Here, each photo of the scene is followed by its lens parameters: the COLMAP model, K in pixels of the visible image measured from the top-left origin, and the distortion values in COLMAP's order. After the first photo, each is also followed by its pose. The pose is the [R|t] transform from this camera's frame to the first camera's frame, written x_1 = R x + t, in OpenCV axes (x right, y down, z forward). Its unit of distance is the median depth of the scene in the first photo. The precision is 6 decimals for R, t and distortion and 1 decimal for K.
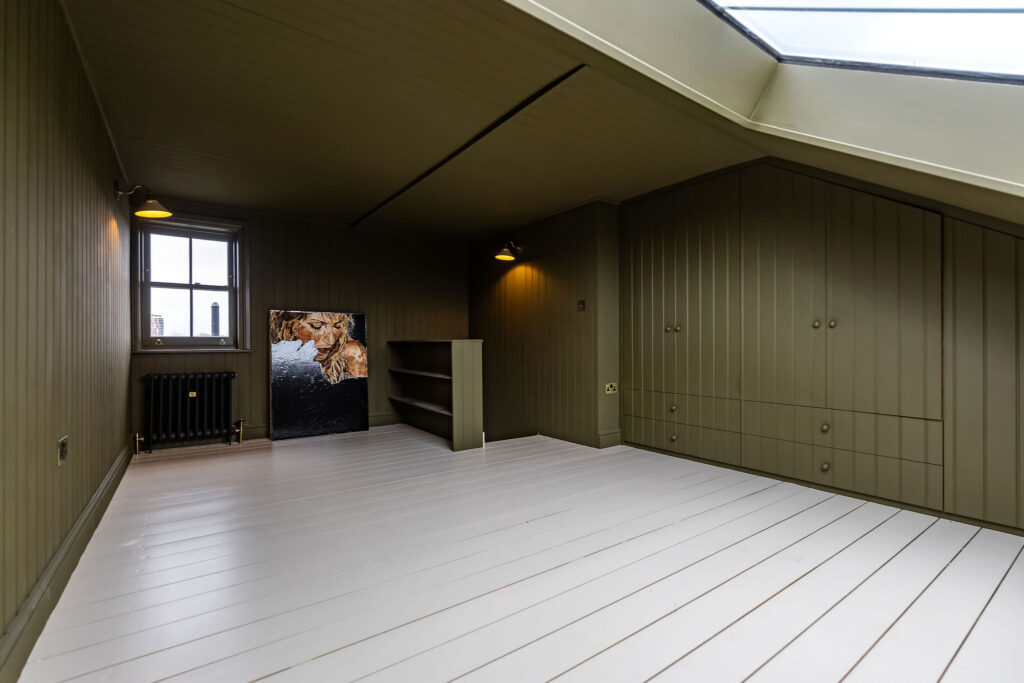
lens RADIAL K [[456.8, 0, 515.6], [0, 456.8, 349.2], [0, 0, 1]] dist [0.000385, -0.000062]
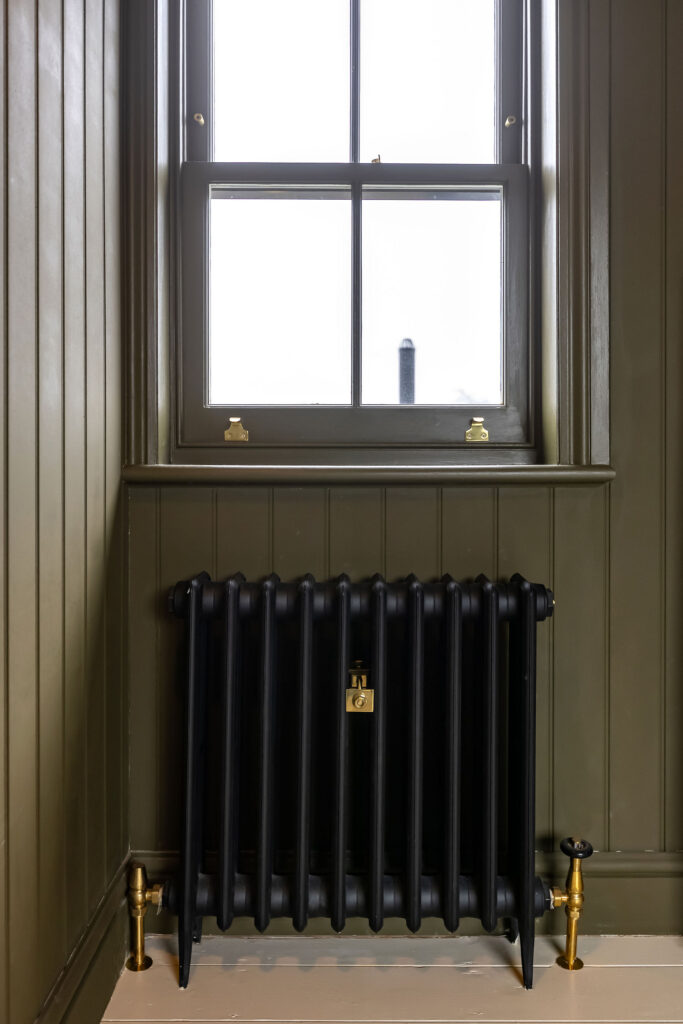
lens RADIAL K [[893.7, 0, 343.6], [0, 893.7, 464.1], [0, 0, 1]] dist [-0.000908, -0.000481]
pose [[0.811516, 0.003627, -0.584319, -0.502573], [-0.010981, 0.999899, -0.009044, 0.004682], [0.584227, 0.013755, 0.811474, 0.703057]]
